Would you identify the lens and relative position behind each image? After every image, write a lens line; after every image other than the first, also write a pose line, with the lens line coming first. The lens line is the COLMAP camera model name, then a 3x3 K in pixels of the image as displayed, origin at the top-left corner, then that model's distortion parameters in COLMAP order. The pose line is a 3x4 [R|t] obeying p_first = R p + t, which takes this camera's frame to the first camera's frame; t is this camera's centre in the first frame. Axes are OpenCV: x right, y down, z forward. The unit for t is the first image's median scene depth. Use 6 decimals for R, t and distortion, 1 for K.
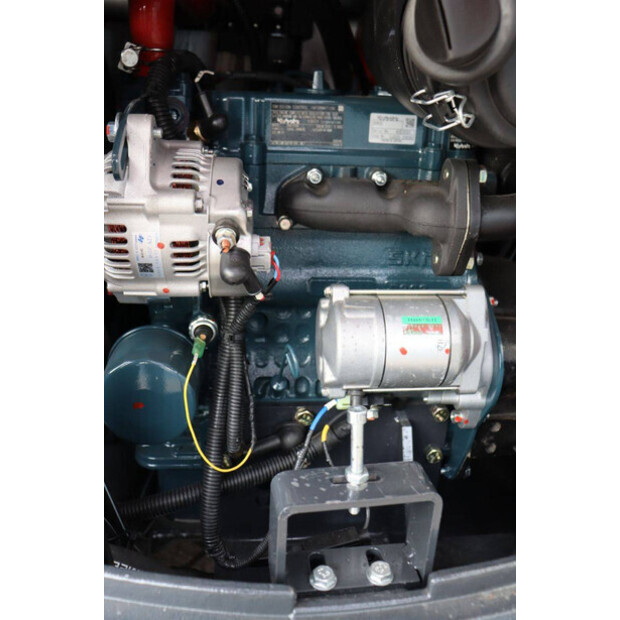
lens RADIAL K [[569.9, 0, 311.6], [0, 569.9, 308.5], [0, 0, 1]] dist [-0.131664, 0.152143]
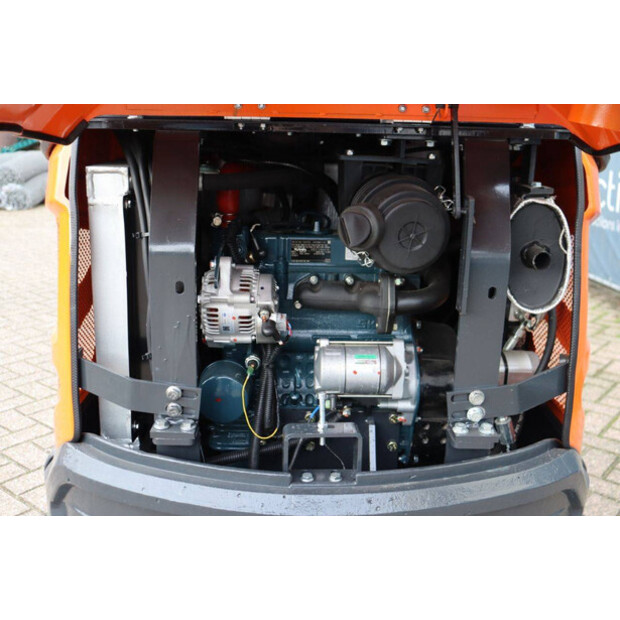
lens RADIAL K [[680.2, 0, 310.0], [0, 680.2, 310.0], [0, 0, 1]] dist [-0.116047, 0.269169]
pose [[0.995053, 0.001761, -0.099332, 0.235740], [-0.012143, 0.994502, -0.104014, 0.104760], [0.098603, 0.104706, 0.989603, -1.309013]]
